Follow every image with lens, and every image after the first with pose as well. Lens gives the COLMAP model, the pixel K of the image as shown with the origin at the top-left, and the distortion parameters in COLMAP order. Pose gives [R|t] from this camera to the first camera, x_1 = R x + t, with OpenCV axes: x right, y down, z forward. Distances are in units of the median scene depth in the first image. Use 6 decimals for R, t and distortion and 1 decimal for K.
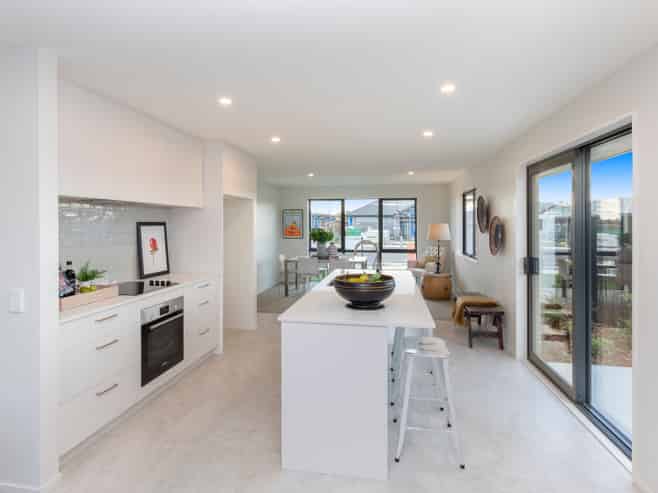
lens RADIAL K [[352.6, 0, 329.5], [0, 352.6, 229.8], [0, 0, 1]] dist [0.000646, 0.000191]
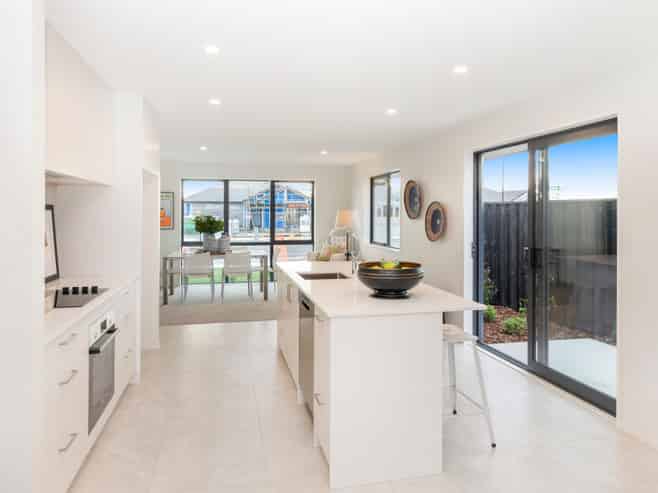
lens RADIAL K [[425.7, 0, 328.7], [0, 425.7, 215.8], [0, 0, 1]] dist [-0.000047, -0.000194]
pose [[0.929670, -0.003195, 0.368380, -0.249900], [0.006272, 0.999955, -0.007157, 0.008469], [-0.368341, 0.008964, 0.929648, 0.013687]]
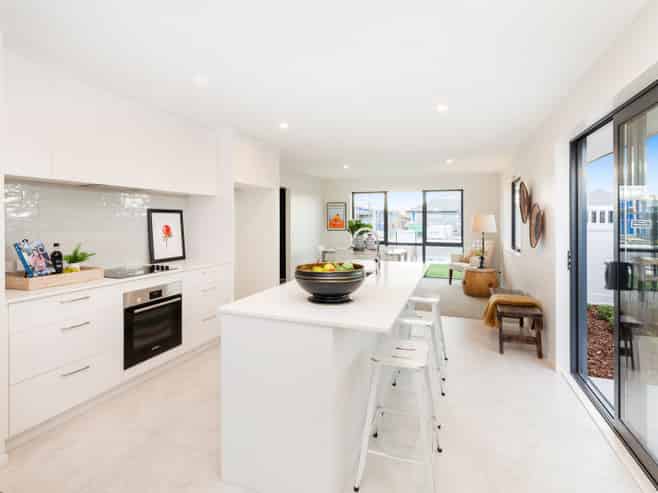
lens RADIAL K [[330.9, 0, 329.4], [0, 330.9, 223.5], [0, 0, 1]] dist [0.000770, 0.000158]
pose [[0.982318, 0.004596, -0.187162, 0.136449], [-0.005347, 0.999980, -0.003507, 0.017697], [0.187142, 0.004446, 0.982323, 0.113060]]
